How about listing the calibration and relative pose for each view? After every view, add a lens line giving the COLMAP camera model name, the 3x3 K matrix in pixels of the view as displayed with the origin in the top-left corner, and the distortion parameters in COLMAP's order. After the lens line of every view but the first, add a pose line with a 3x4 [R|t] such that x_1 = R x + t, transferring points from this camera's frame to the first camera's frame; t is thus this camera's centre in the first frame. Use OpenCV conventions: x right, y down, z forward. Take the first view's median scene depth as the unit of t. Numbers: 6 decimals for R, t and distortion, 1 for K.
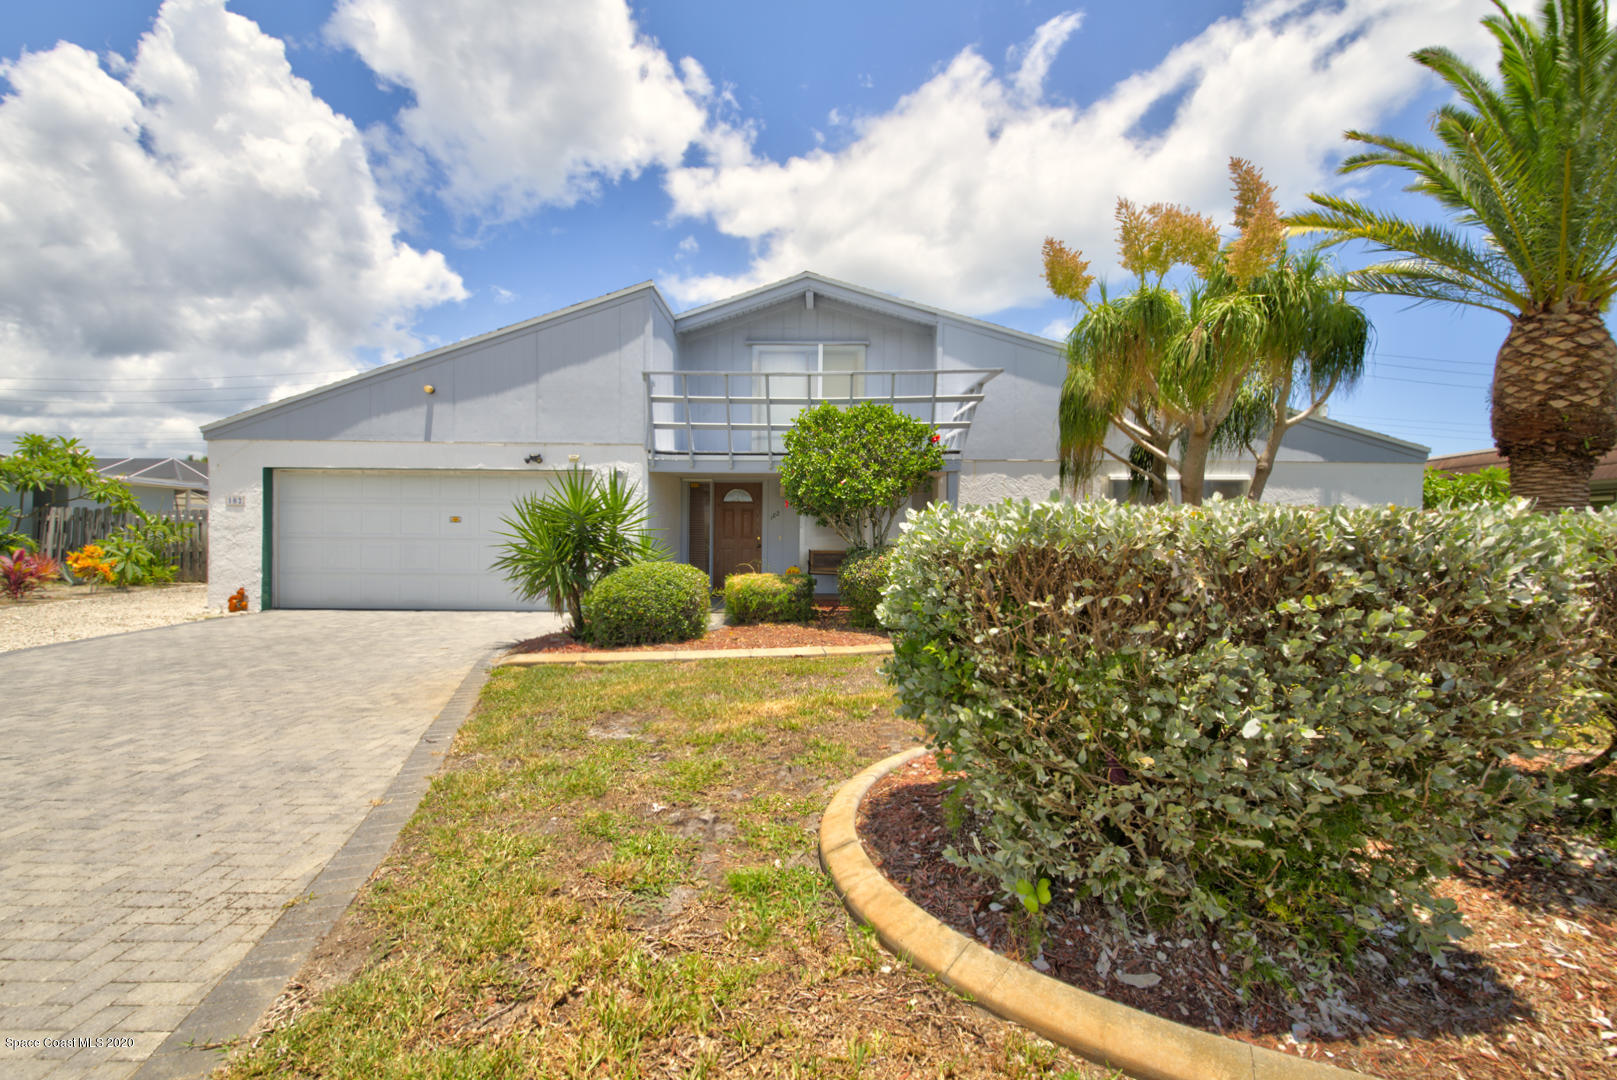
lens RADIAL K [[708.5, 0, 829.9], [0, 708.5, 542.0], [0, 0, 1]] dist [0.020198, -0.000150]
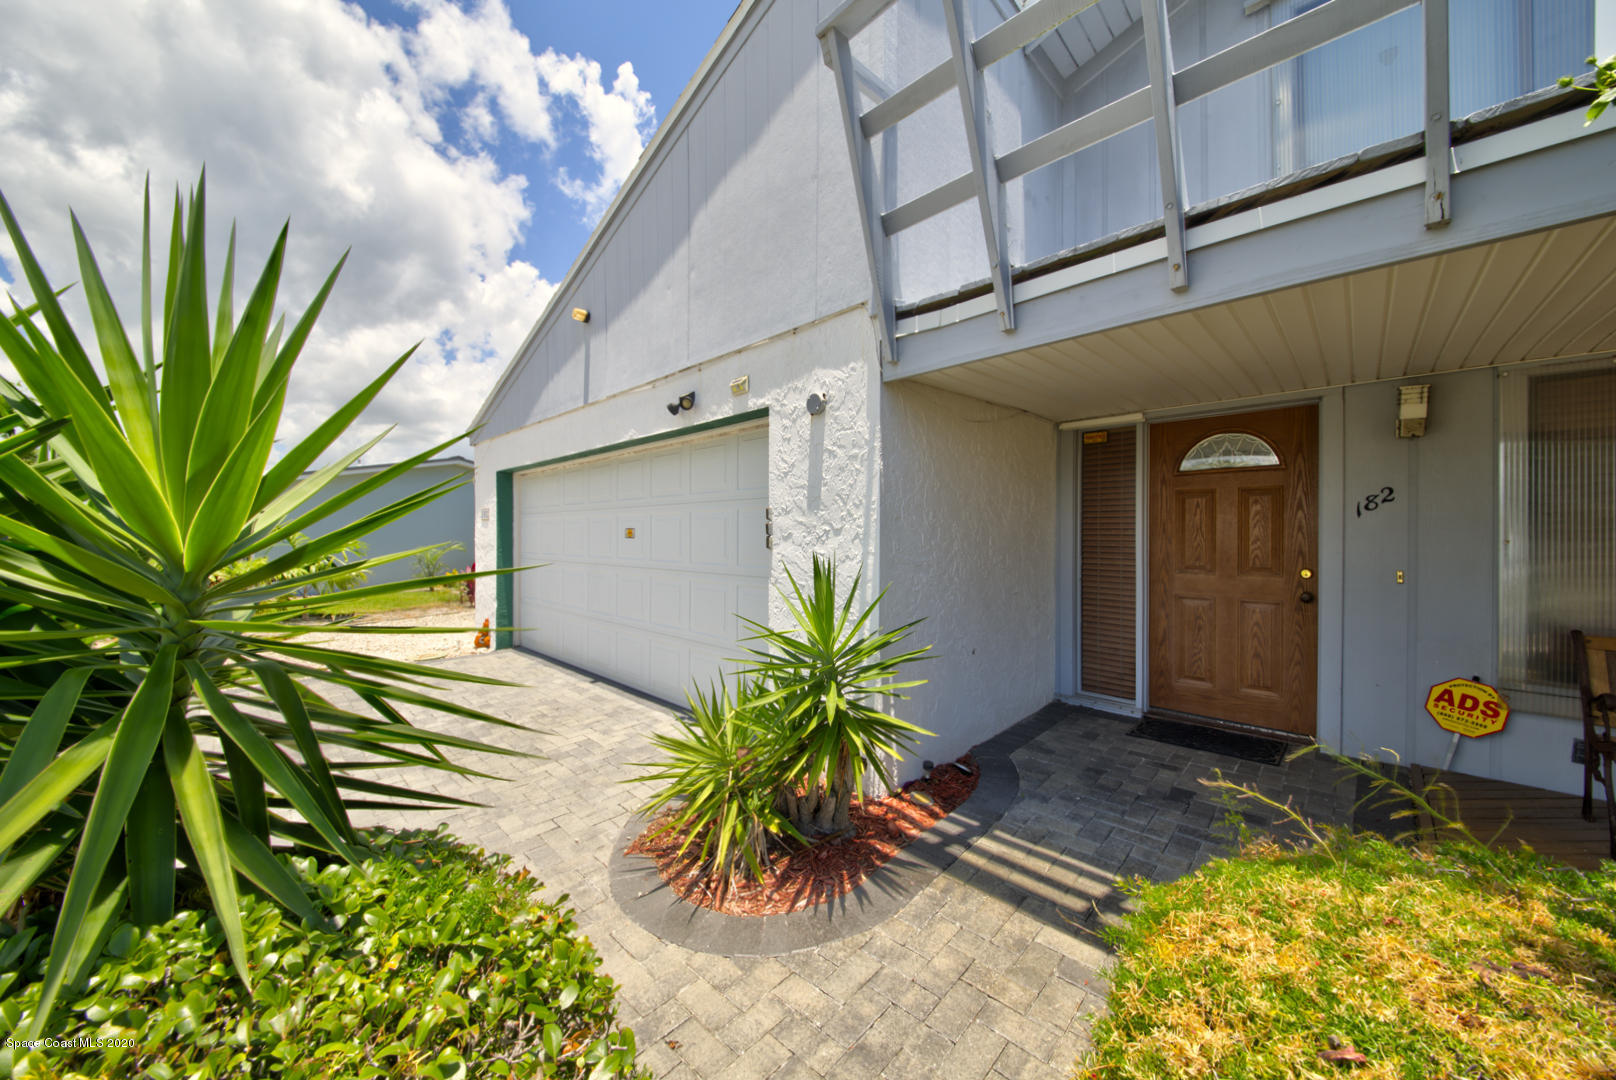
lens RADIAL K [[570.1, 0, 807.7], [0, 570.1, 538.1], [0, 0, 1]] dist [-0.000572, -0.000510]
pose [[0.710923, -0.006129, -0.703243, -0.095430], [0.007841, 0.999969, -0.000788, -0.026707], [0.703226, -0.004954, 0.710949, 0.789396]]
